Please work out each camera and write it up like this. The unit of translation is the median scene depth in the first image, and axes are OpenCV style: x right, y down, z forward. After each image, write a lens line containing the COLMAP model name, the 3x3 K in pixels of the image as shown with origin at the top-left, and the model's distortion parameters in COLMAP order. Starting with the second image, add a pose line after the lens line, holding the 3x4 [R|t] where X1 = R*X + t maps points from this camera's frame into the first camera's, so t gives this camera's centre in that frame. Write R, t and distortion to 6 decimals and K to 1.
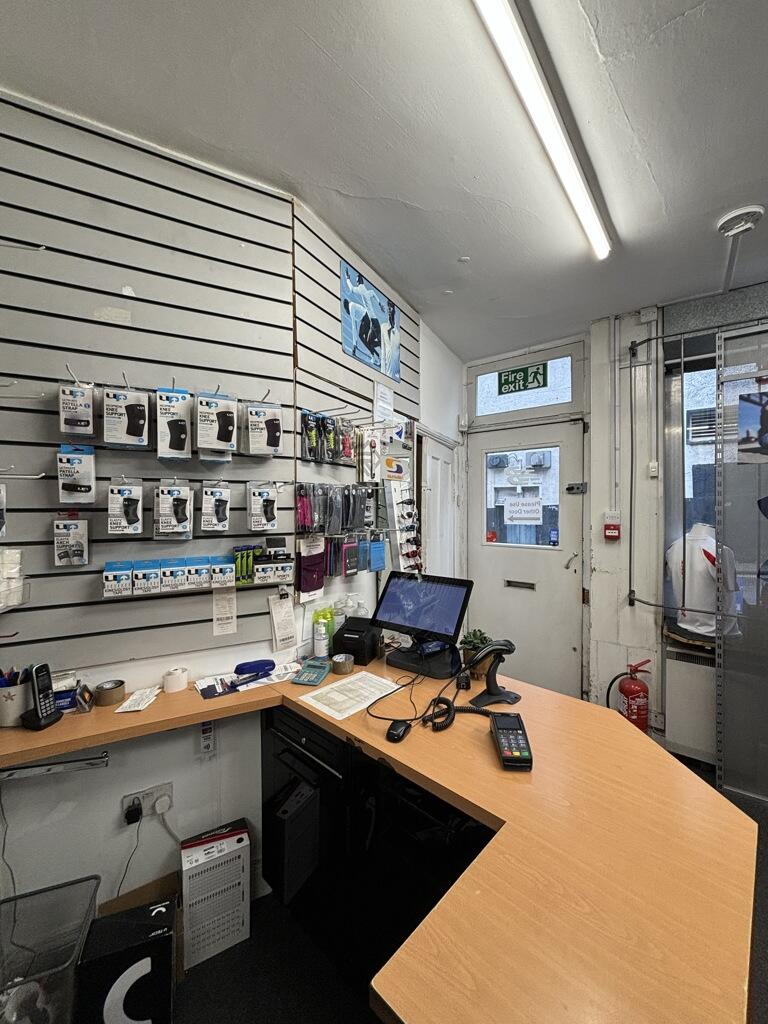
lens RADIAL K [[411.6, 0, 384.0], [0, 411.6, 512.0], [0, 0, 1]] dist [-0.001637, 0.000026]
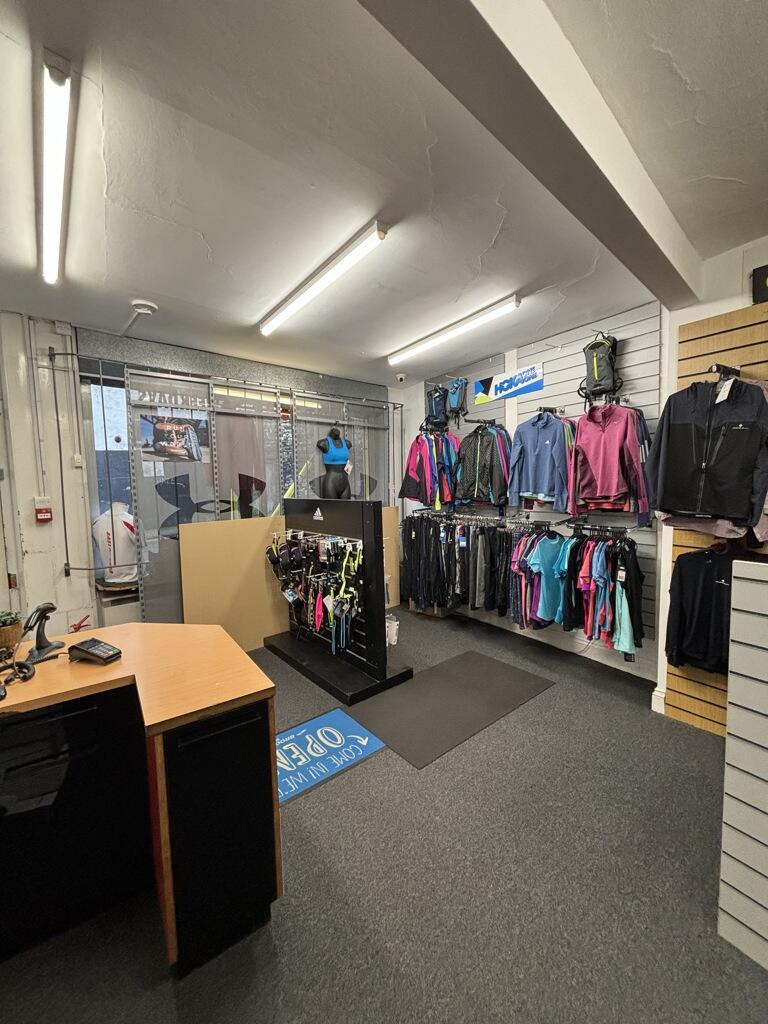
lens RADIAL K [[409.9, 0, 384.0], [0, 409.9, 512.0], [0, 0, 1]] dist [0.012317, 0.000333]
pose [[0.203072, -0.078510, 0.976011, -0.406902], [0.036202, 0.996701, 0.072643, -0.008810], [-0.978494, 0.020581, 0.205245, -0.147729]]
